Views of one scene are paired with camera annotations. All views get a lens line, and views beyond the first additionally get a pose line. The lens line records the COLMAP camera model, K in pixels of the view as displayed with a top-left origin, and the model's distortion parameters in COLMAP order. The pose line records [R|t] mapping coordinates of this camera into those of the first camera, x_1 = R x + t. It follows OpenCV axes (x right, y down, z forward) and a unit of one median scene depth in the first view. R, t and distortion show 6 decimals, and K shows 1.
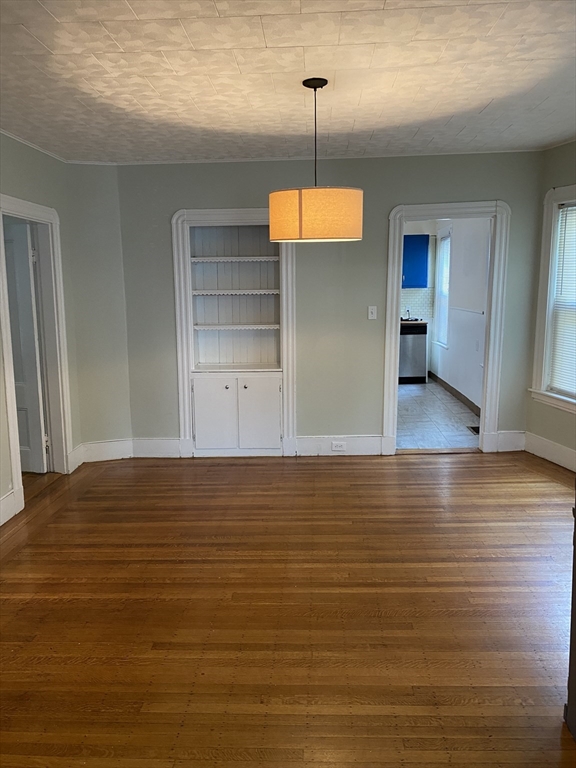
lens RADIAL K [[592.1, 0, 281.7], [0, 592.1, 382.2], [0, 0, 1]] dist [0.008835, -0.010371]
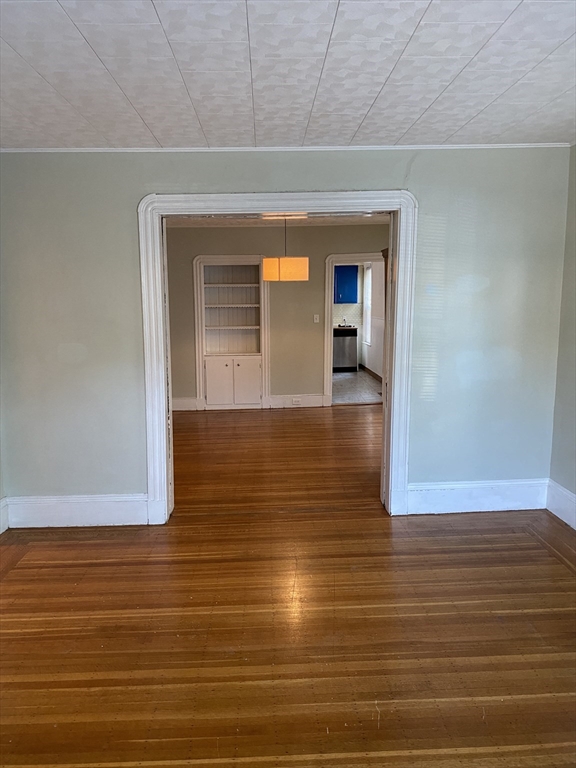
lens RADIAL K [[592.1, 0, 291.0], [0, 592.1, 387.3], [0, 0, 1]] dist [0.008835, -0.010371]
pose [[0.995344, -0.009329, 0.095934, -0.072501], [0.010667, 0.999853, -0.013451, 0.089954], [-0.095794, 0.014411, 0.995297, -0.597407]]
